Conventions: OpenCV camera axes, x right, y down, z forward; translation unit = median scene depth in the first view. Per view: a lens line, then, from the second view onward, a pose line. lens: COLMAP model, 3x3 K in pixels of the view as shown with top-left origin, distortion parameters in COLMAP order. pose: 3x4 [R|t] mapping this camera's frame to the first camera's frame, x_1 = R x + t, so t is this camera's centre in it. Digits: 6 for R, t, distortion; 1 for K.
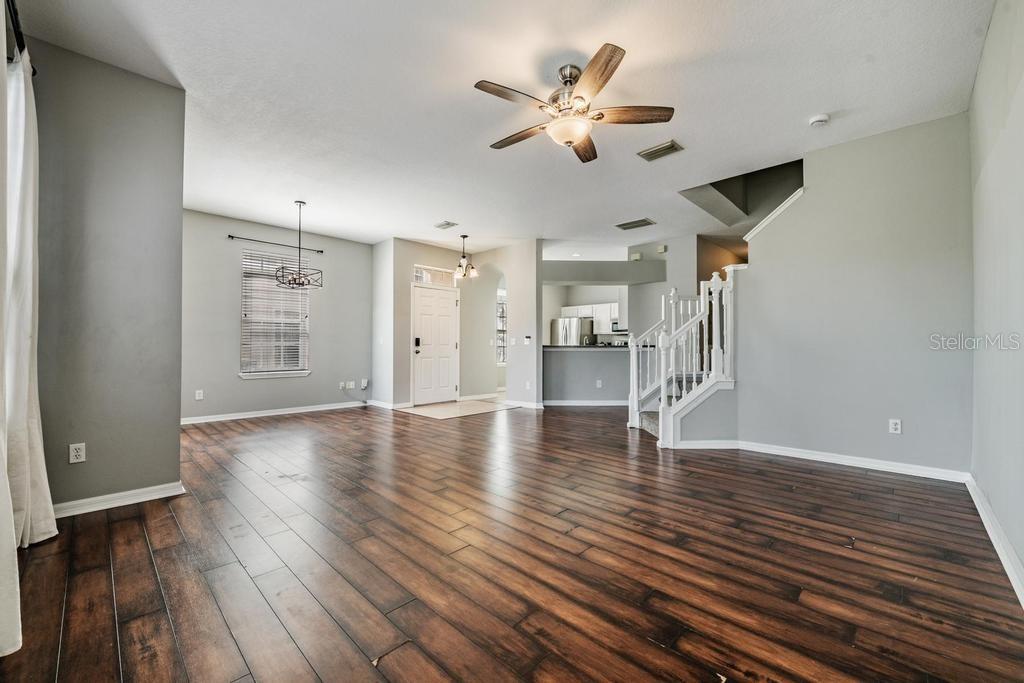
lens RADIAL K [[406.7, 0, 509.6], [0, 406.7, 335.0], [0, 0, 1]] dist [-0.010565, -0.000370]
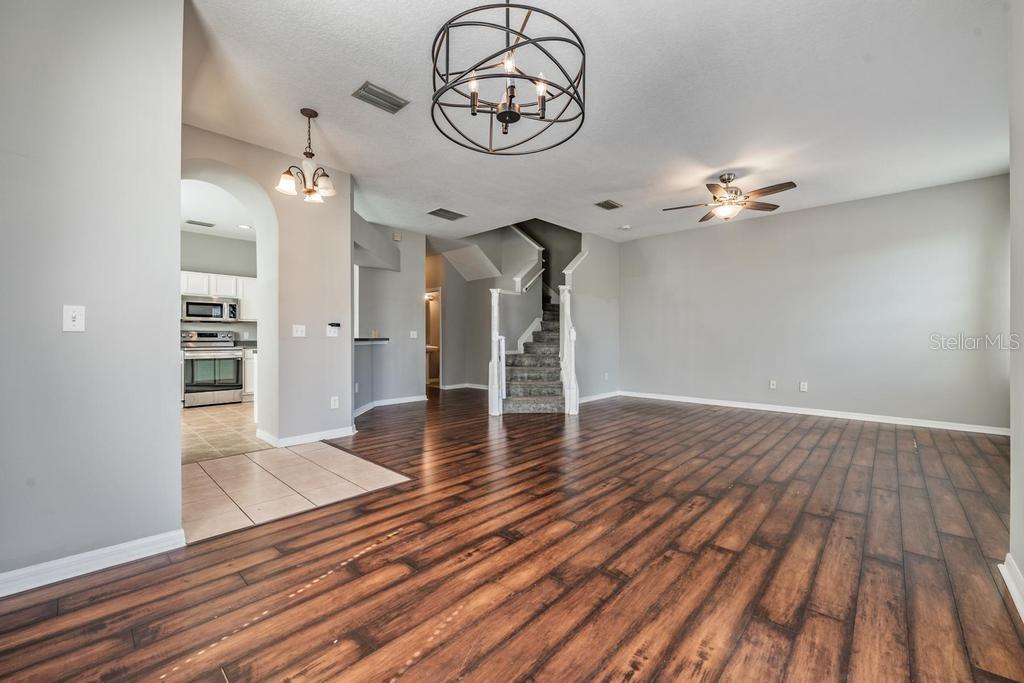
lens RADIAL K [[408.0, 0, 514.2], [0, 408.0, 339.8], [0, 0, 1]] dist [-0.003317, -0.004545]
pose [[-0.030833, -0.002569, 0.999521, -0.591602], [-0.029733, 0.999557, 0.001652, 0.019383], [-0.999082, -0.029668, -0.030895, 0.751853]]
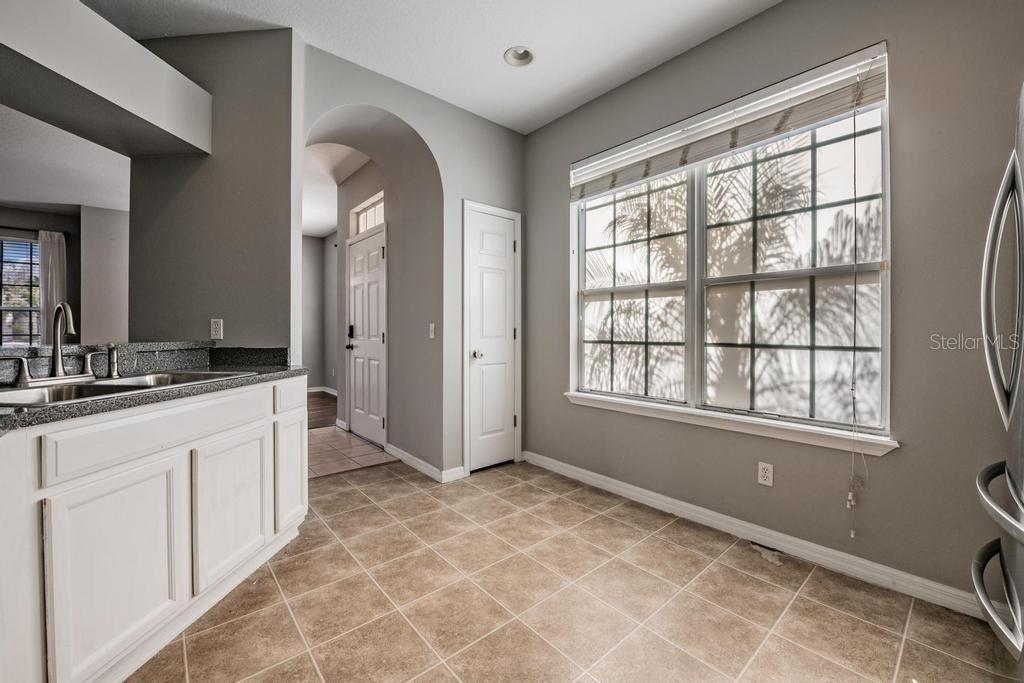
lens RADIAL K [[392.6, 0, 508.5], [0, 392.6, 331.4], [0, 0, 1]] dist [-0.011667, -0.000257]
pose [[-0.063638, 0.002742, -0.997969, 0.397012], [0.031376, 0.999507, 0.000745, 0.026873], [0.997480, -0.031265, -0.063693, 1.340709]]
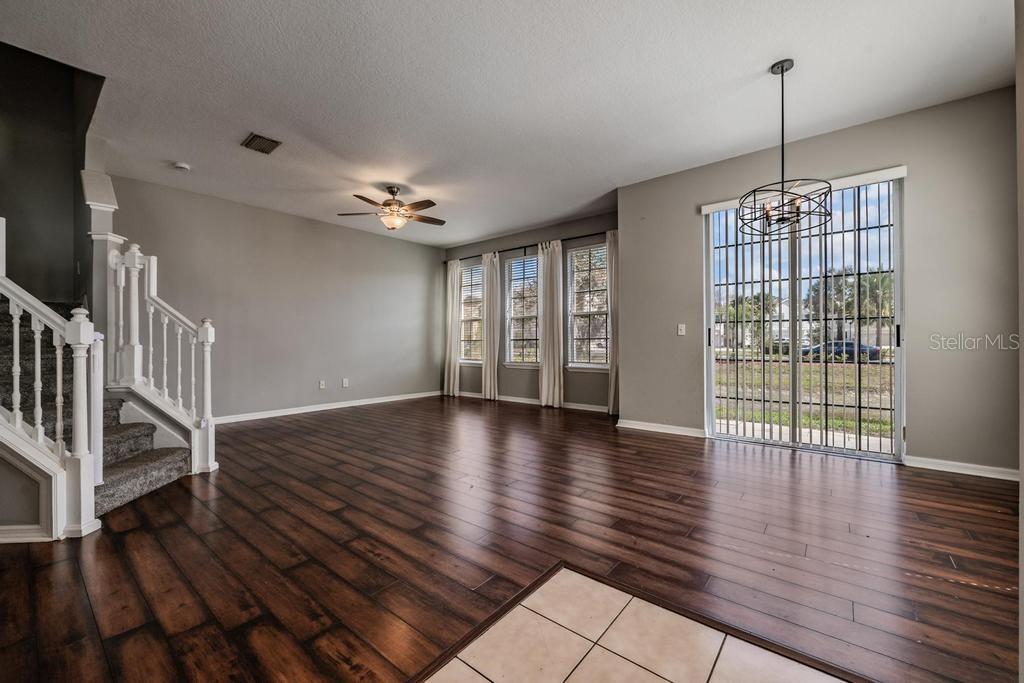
lens RADIAL K [[410.2, 0, 520.6], [0, 410.2, 337.6], [0, 0, 1]] dist [-0.003333, -0.000295]
pose [[-0.993636, 0.003837, -0.112576, -0.084389], [0.008116, 0.999261, -0.037576, 0.033292], [0.112349, -0.038250, -0.992932, 1.118023]]
